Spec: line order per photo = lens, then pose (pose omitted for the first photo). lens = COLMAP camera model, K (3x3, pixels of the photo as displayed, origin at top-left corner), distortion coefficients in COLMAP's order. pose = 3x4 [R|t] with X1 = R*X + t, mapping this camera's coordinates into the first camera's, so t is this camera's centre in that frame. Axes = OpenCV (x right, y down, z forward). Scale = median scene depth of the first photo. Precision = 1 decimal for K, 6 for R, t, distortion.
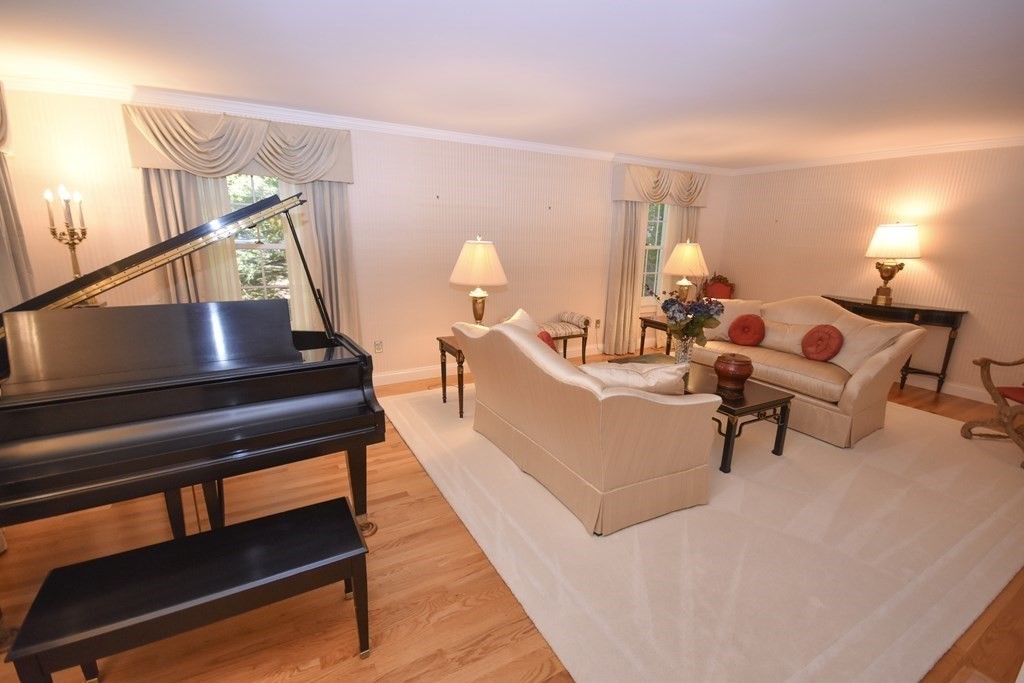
lens RADIAL K [[453.1, 0, 512.0], [0, 453.1, 341.5], [0, 0, 1]] dist [-0.018018, -0.000466]
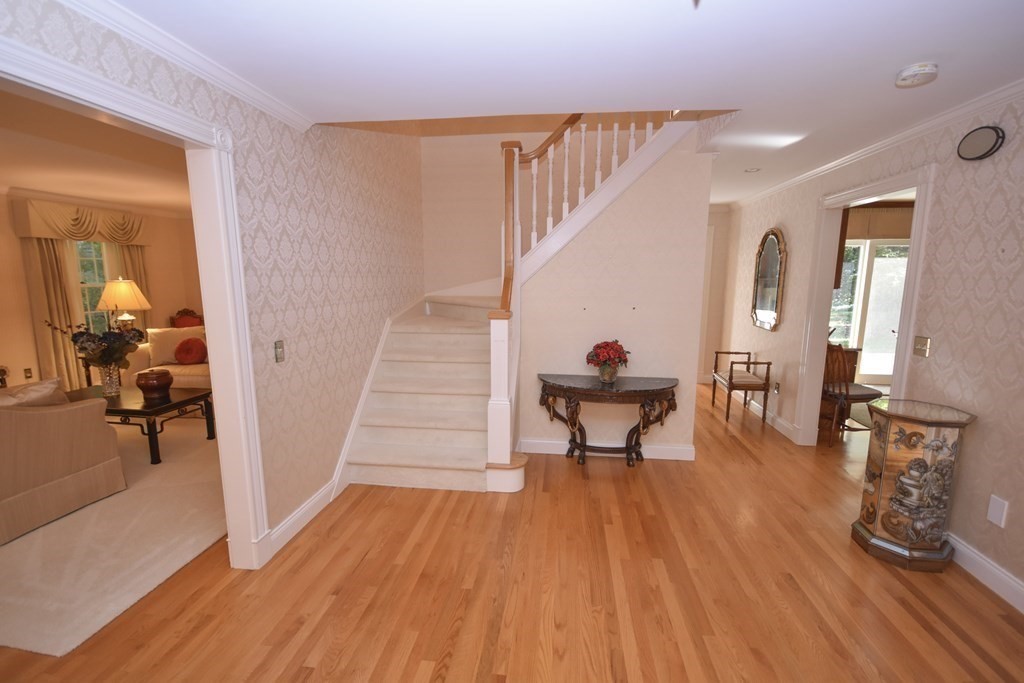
lens RADIAL K [[453.1, 0, 512.0], [0, 453.1, 341.5], [0, 0, 1]] dist [-0.018018, -0.000466]
pose [[0.579295, -0.135909, 0.803708, 0.059366], [0.191692, 0.981063, 0.027733, 0.067361], [-0.792257, 0.137999, 0.594377, -0.315780]]
